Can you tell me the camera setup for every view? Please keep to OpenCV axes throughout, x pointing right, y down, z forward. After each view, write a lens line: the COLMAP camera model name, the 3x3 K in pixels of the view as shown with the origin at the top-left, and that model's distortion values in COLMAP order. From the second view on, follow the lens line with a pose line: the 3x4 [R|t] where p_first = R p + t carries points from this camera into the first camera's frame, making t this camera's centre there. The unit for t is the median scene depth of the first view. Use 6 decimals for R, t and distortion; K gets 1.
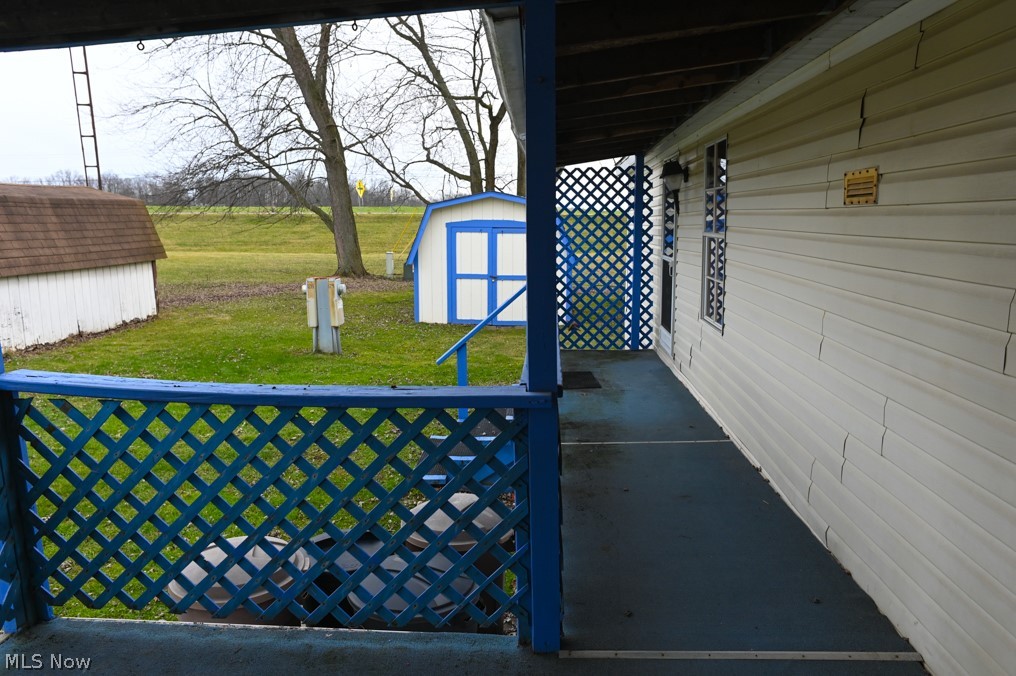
lens RADIAL K [[711.3, 0, 508.0], [0, 711.3, 338.0], [0, 0, 1]] dist [-0.095935, 0.087788]
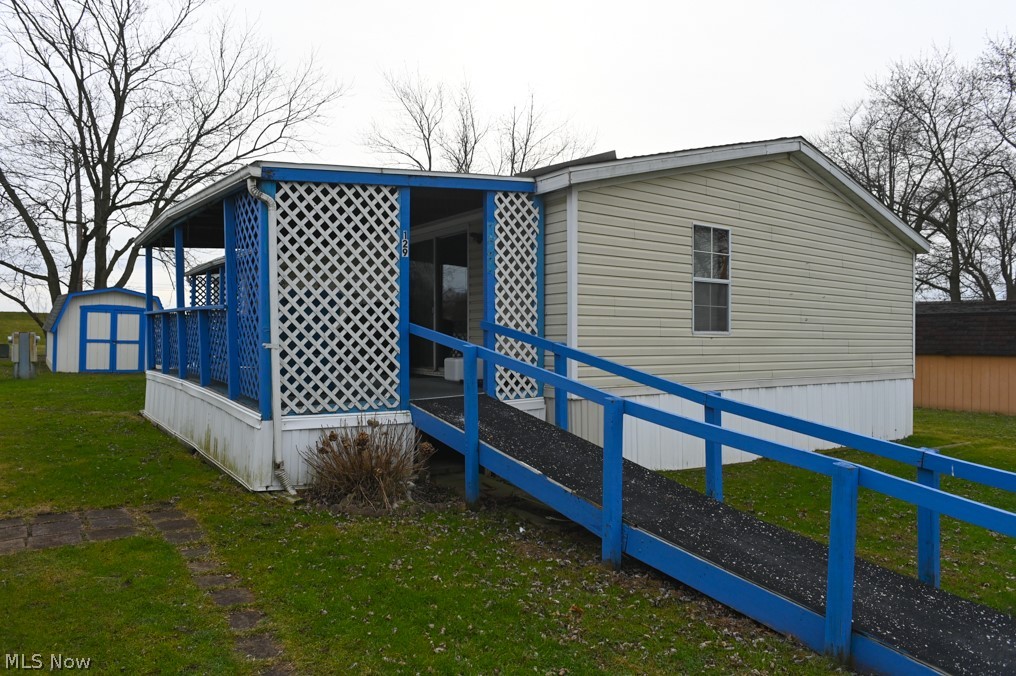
lens RADIAL K [[694.8, 0, 502.0], [0, 694.8, 336.1], [0, 0, 1]] dist [-0.094727, 0.084860]
pose [[0.772856, 0.016599, 0.634364, -0.536022], [0.086884, 0.987476, -0.131691, 0.299665], [-0.628605, 0.156894, 0.761735, -1.162415]]
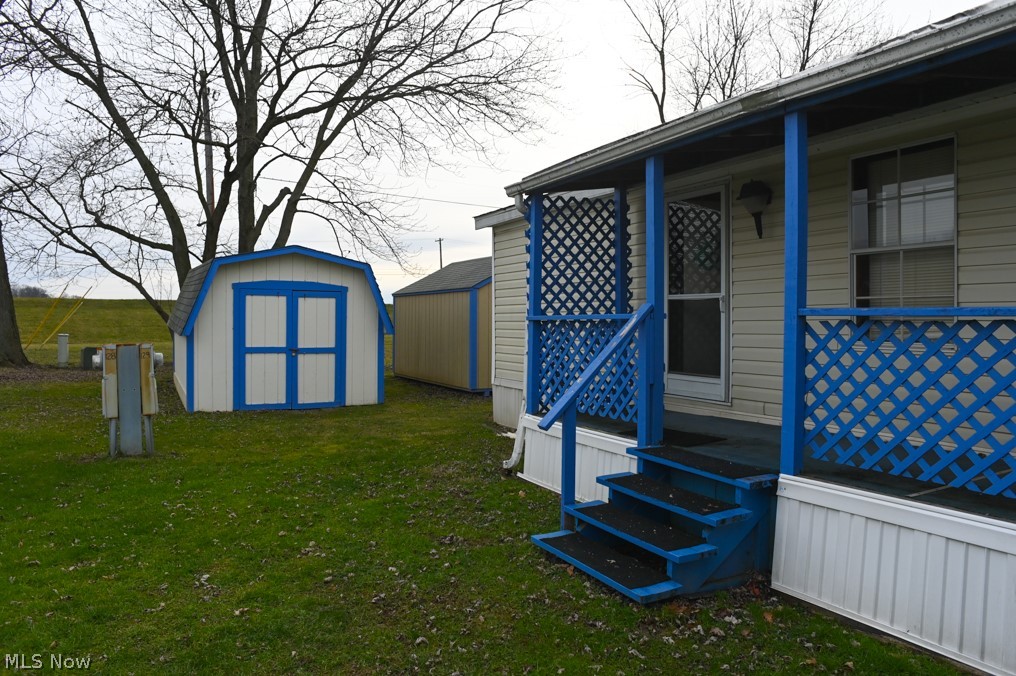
lens RADIAL K [[694.8, 0, 502.0], [0, 694.8, 336.1], [0, 0, 1]] dist [-0.094727, 0.084860]
pose [[0.854161, -0.009015, 0.519931, -0.395913], [0.081401, 0.989842, -0.116566, 0.017654], [-0.513598, 0.141889, 0.846218, 0.351982]]
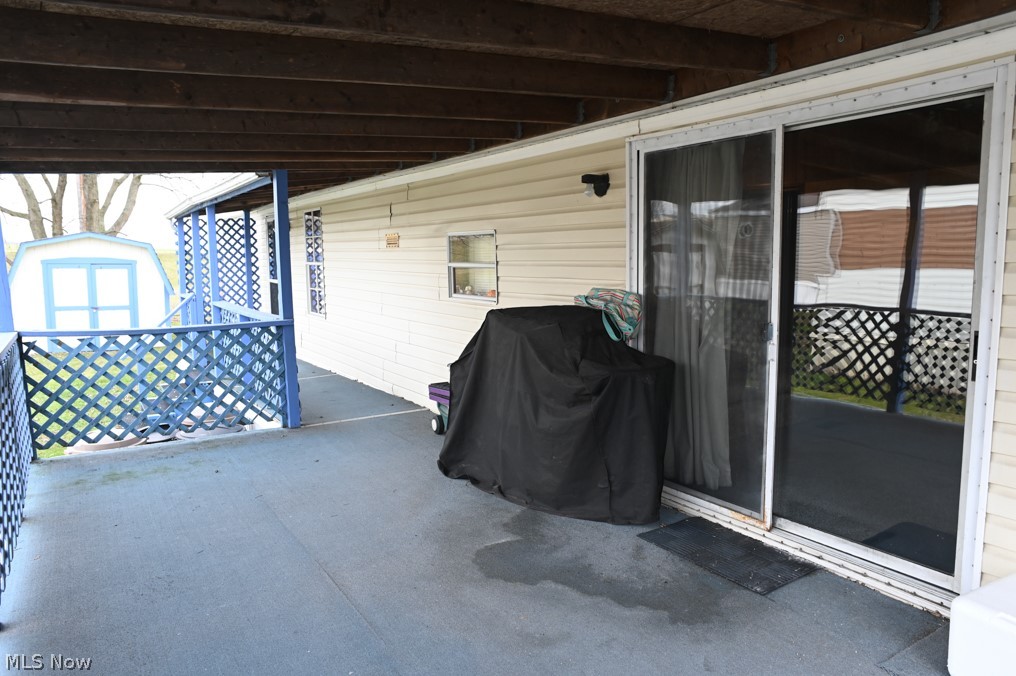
lens RADIAL K [[694.8, 0, 502.0], [0, 694.8, 336.1], [0, 0, 1]] dist [-0.094727, 0.084860]
pose [[0.809461, -0.066707, 0.583372, -0.221687], [0.096212, 0.995166, -0.019705, 0.072551], [-0.579237, 0.072078, 0.811966, -0.418012]]
